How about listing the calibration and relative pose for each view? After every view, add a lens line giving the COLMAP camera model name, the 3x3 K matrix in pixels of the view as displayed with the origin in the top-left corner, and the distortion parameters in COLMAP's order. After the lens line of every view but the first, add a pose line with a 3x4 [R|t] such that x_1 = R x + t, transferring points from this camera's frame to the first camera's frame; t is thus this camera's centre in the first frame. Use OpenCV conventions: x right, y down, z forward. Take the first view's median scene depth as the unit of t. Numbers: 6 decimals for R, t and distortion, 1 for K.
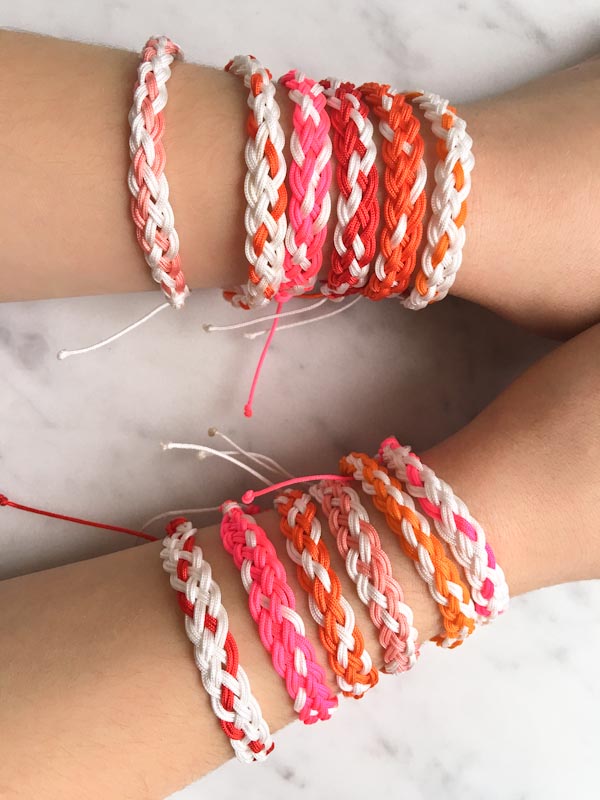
lens RADIAL K [[675.3, 0, 300.1], [0, 675.3, 400.1], [0, 0, 1]] dist [0.038909, -0.024131]
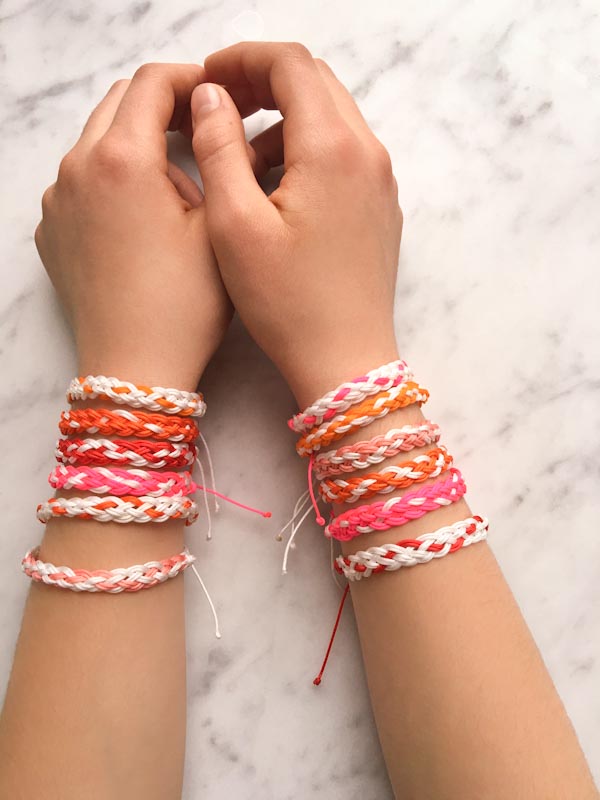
lens RADIAL K [[675.3, 0, 320.6], [0, 675.3, 403.9], [0, 0, 1]] dist [0.038909, -0.024131]
pose [[0.062231, -0.997695, -0.027050, 0.261089], [0.997752, 0.061514, 0.026578, 0.097435], [-0.024853, -0.028644, 0.999281, -0.602016]]
